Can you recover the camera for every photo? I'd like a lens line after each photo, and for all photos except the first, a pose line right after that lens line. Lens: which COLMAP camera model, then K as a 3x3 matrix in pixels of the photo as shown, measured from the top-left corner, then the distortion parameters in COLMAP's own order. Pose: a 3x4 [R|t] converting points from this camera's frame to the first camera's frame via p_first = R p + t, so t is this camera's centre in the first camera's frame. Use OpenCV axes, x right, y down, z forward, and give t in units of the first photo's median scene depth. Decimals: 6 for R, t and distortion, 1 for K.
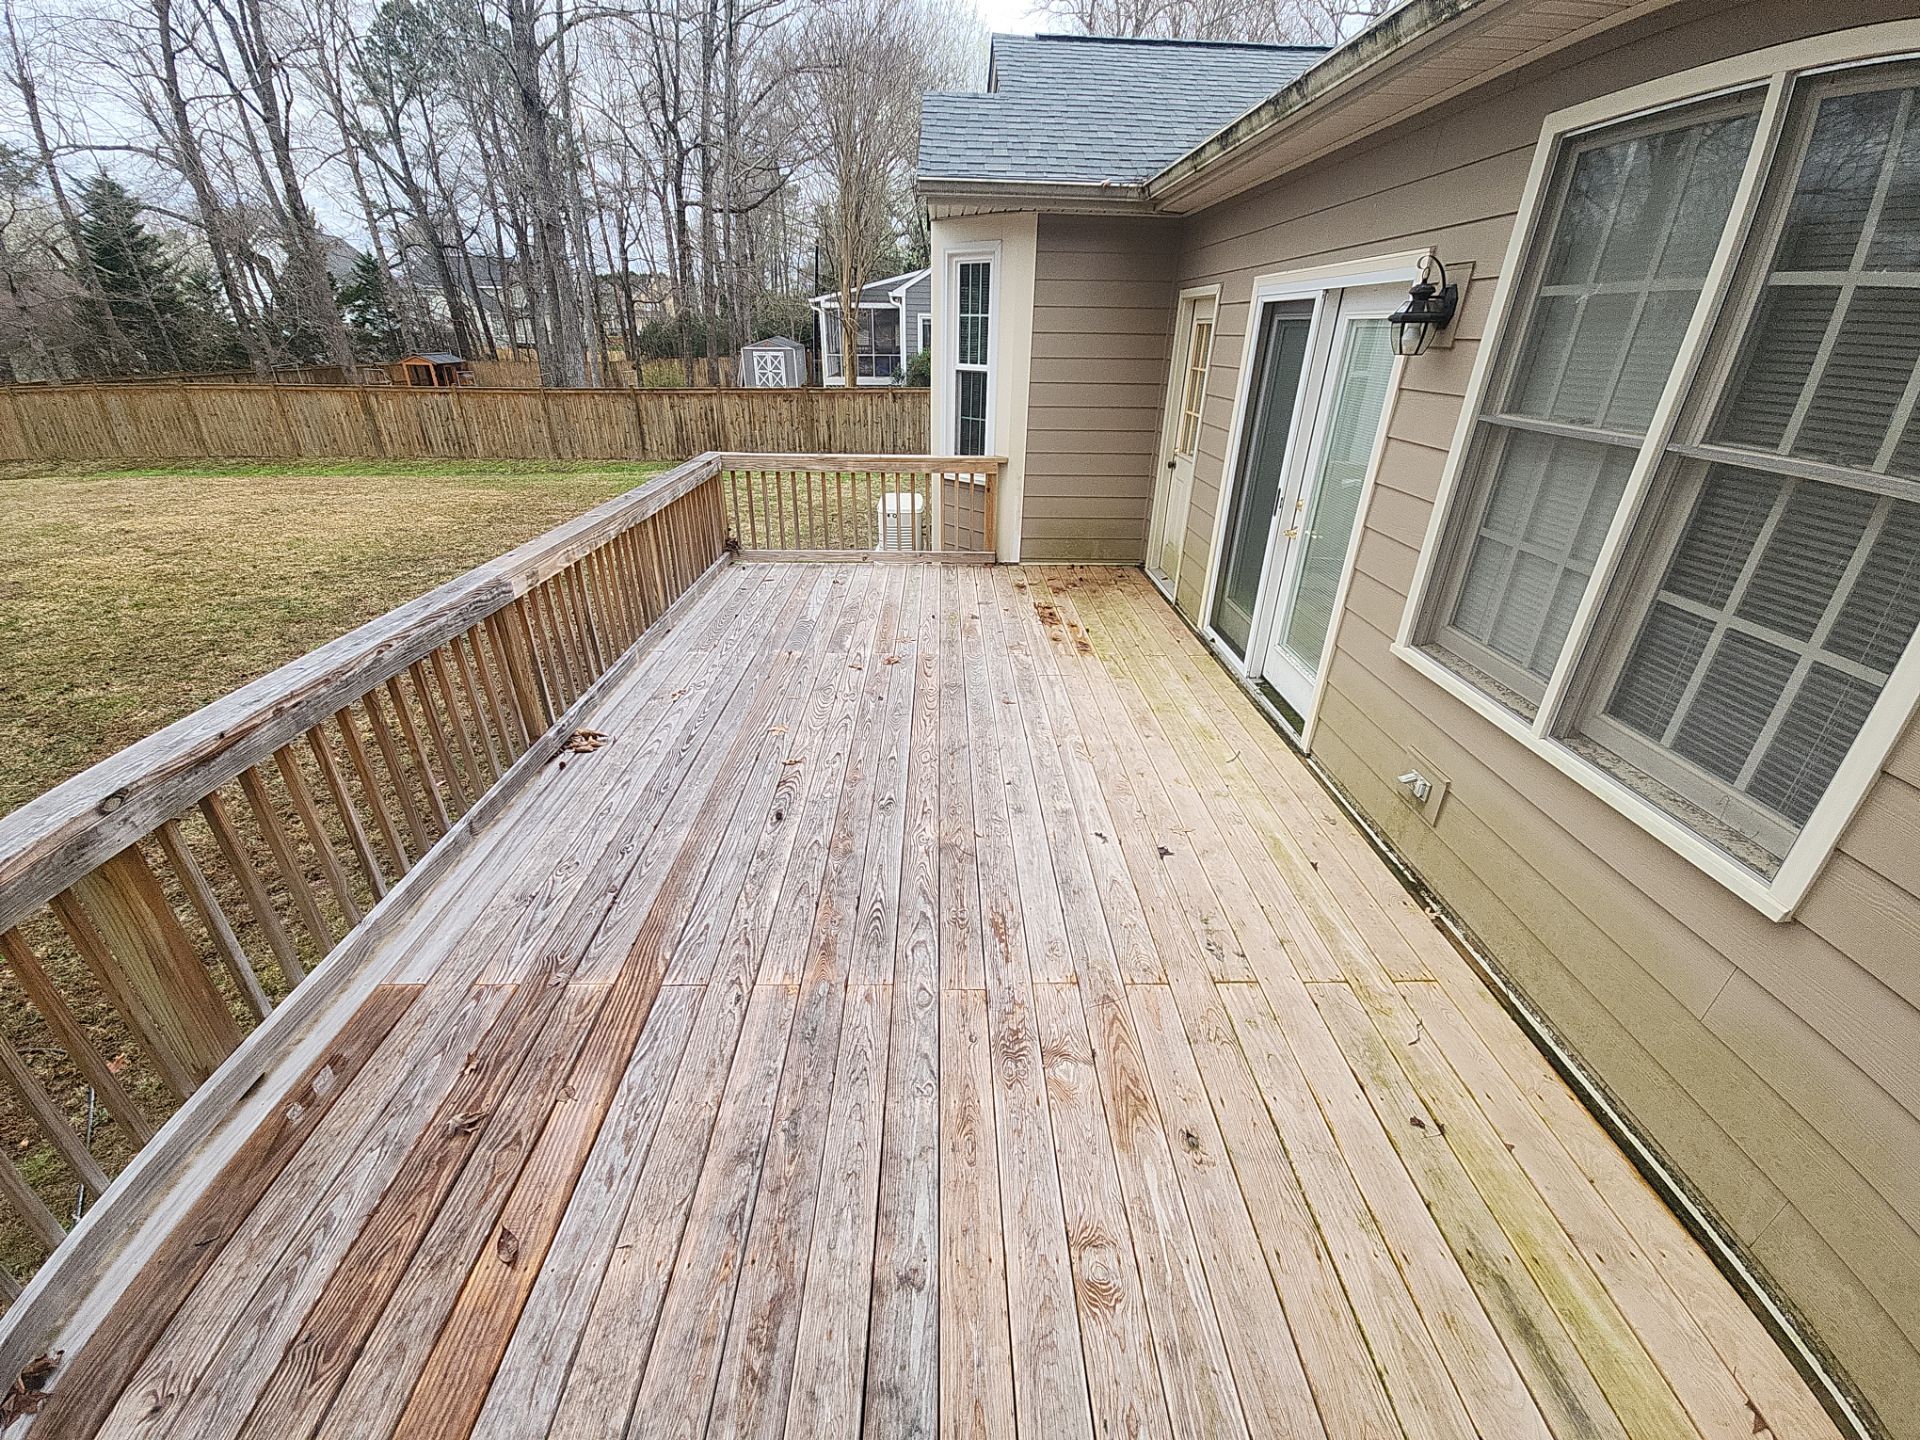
lens RADIAL K [[769.8, 0, 961.6], [0, 769.8, 712.6], [0, 0, 1]] dist [0.005138, -0.005253]
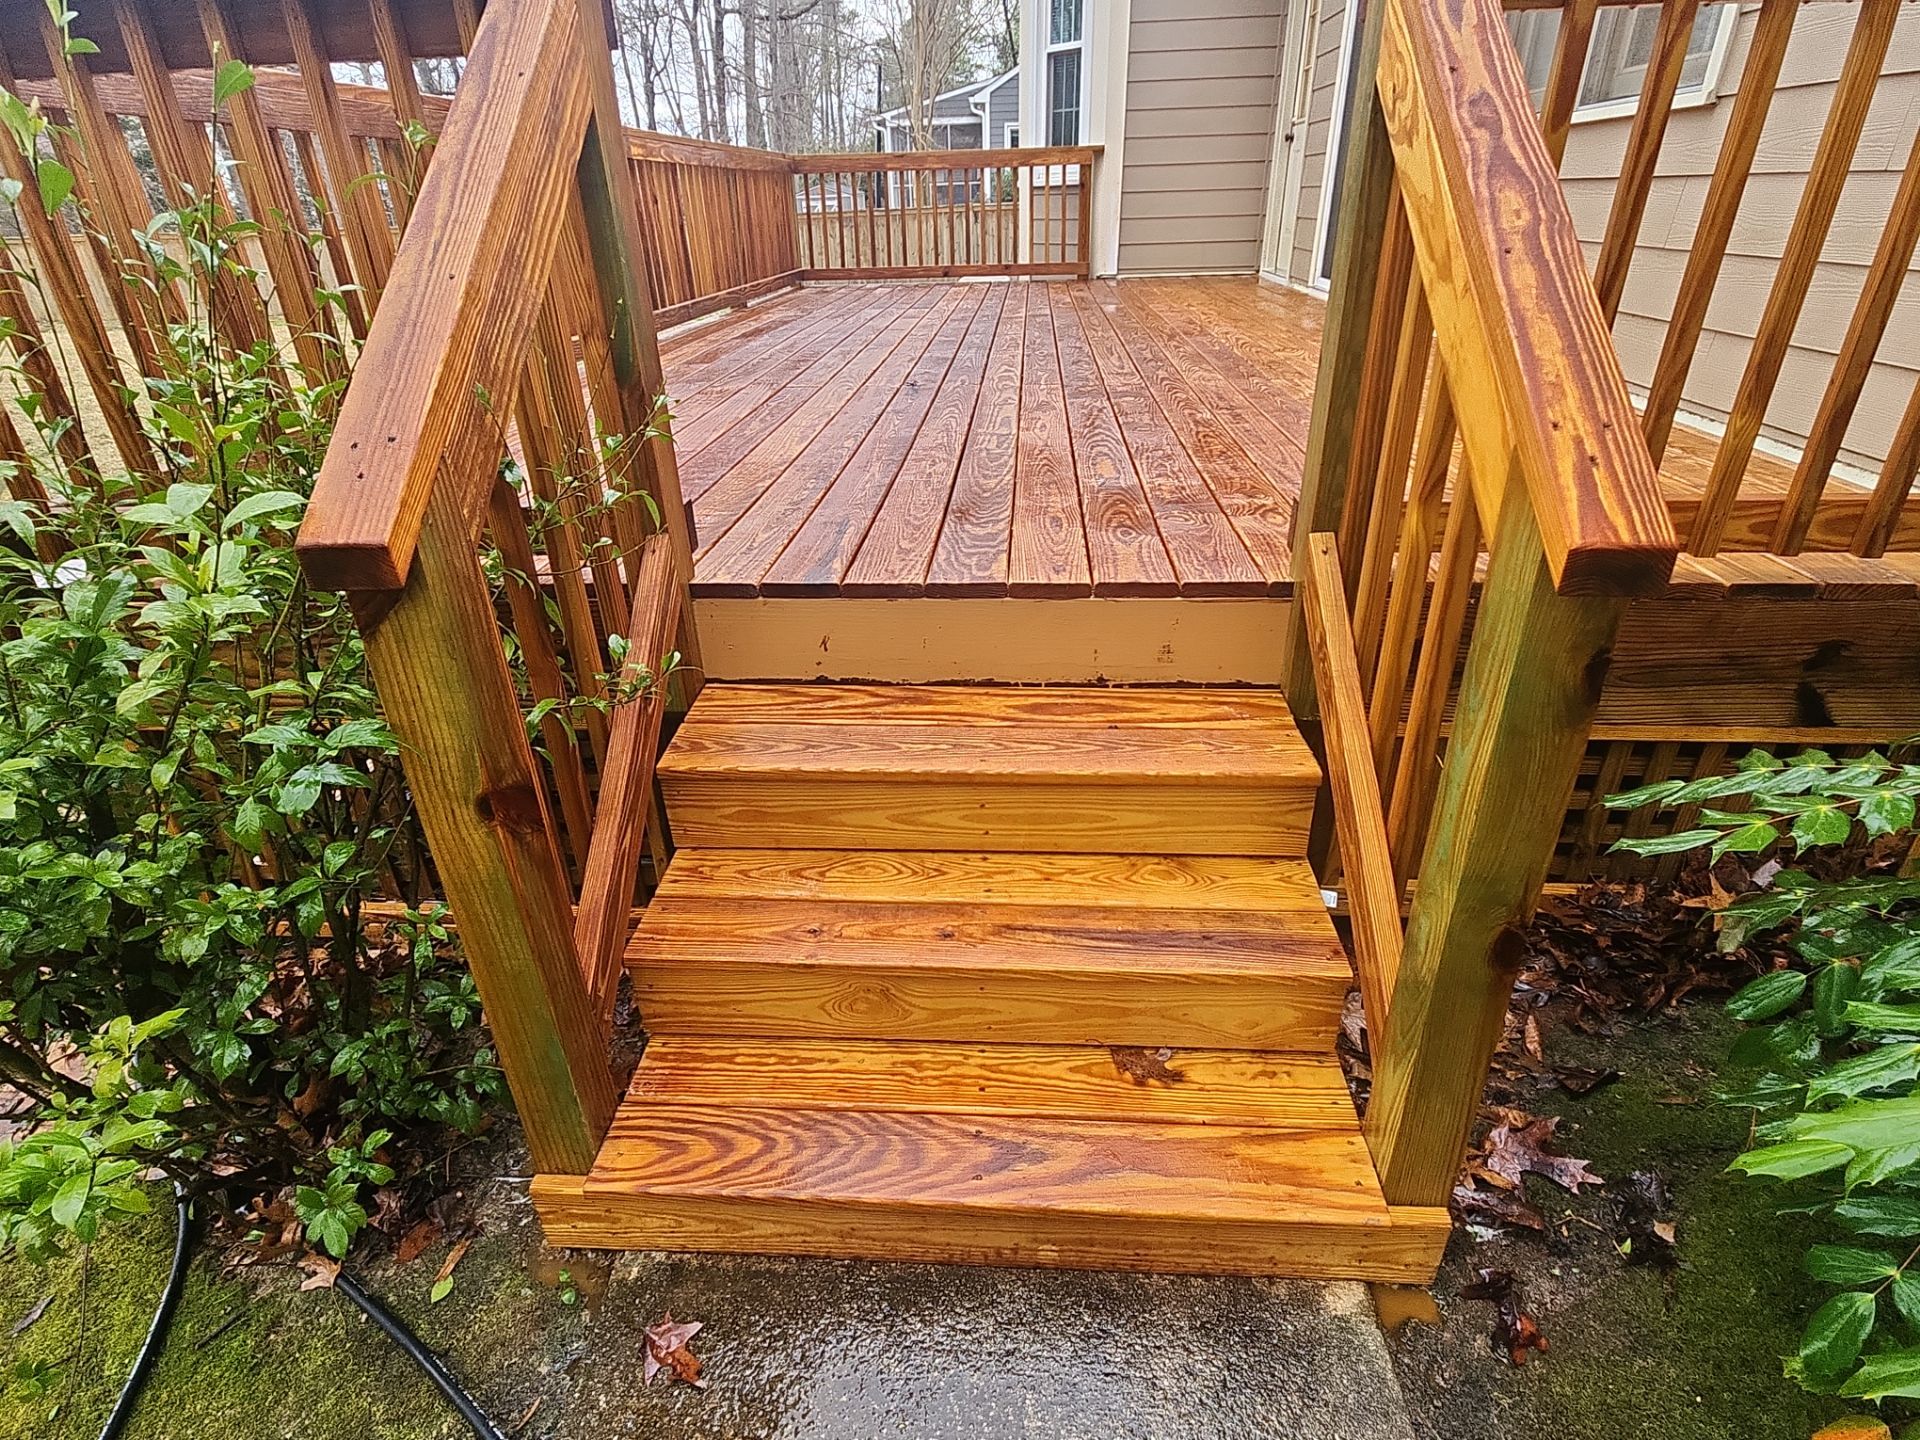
lens RADIAL K [[984.0, 0, 954.7], [0, 984.0, 725.1], [0, 0, 1]] dist [-0.006047, -0.000816]
pose [[0.994578, 0.008084, -0.103681, 0.010882], [-0.005149, 0.999579, 0.028542, 0.323973], [0.103868, -0.027853, 0.994201, -0.186962]]
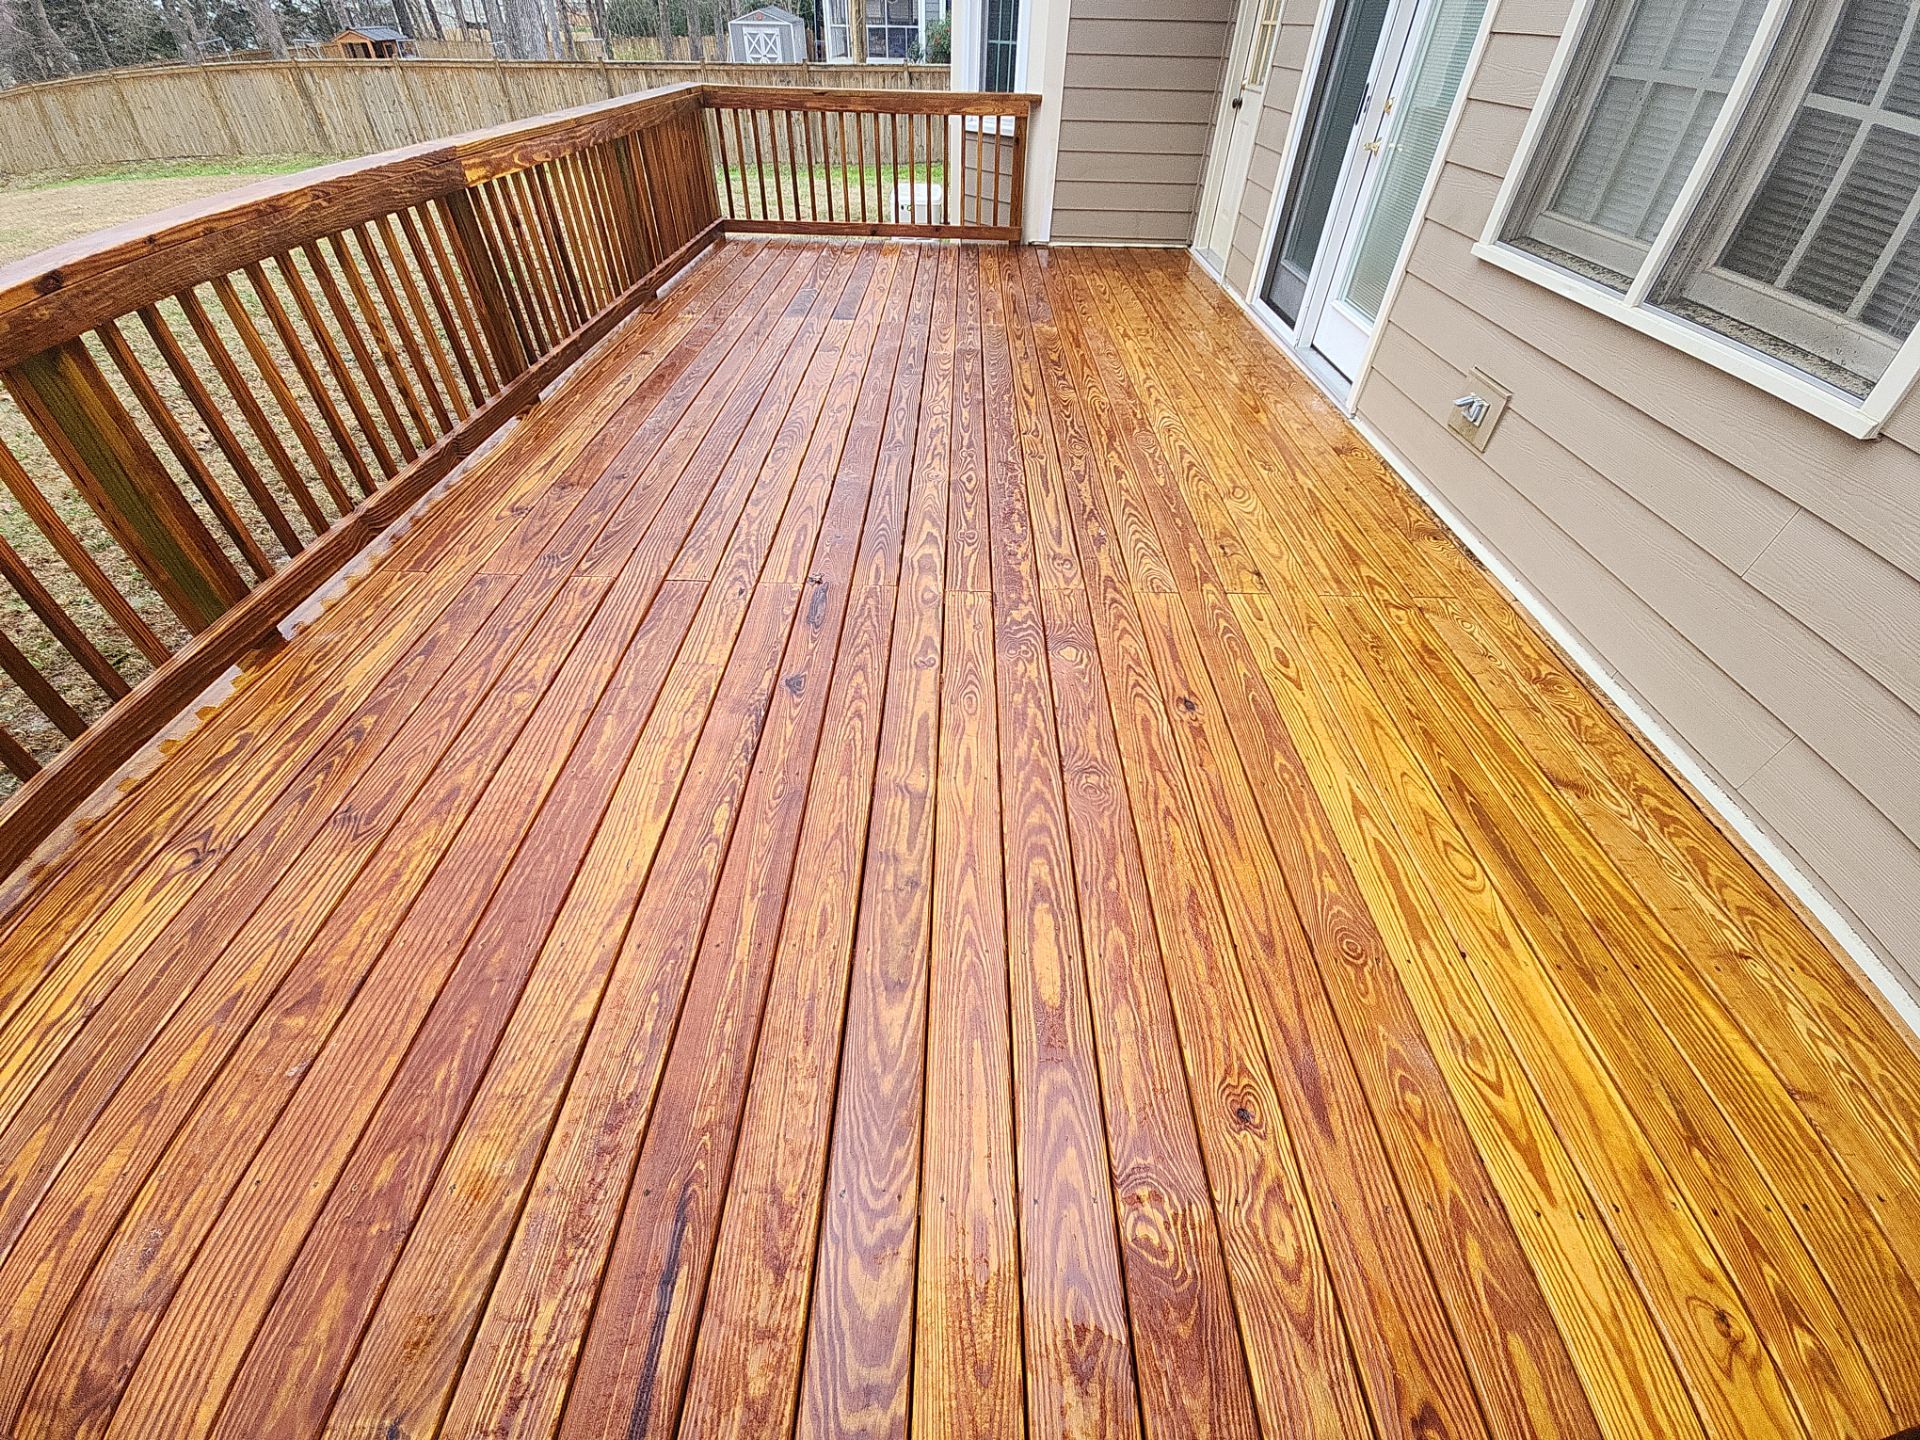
lens RADIAL K [[769.8, 0, 960.7], [0, 769.8, 713.3], [0, 0, 1]] dist [0.005138, -0.005253]
pose [[0.999475, 0.026229, -0.019004, 0.005554], [-0.020122, 0.962577, 0.270260, 0.095899], [0.025381, -0.269736, 0.962600, 0.004566]]
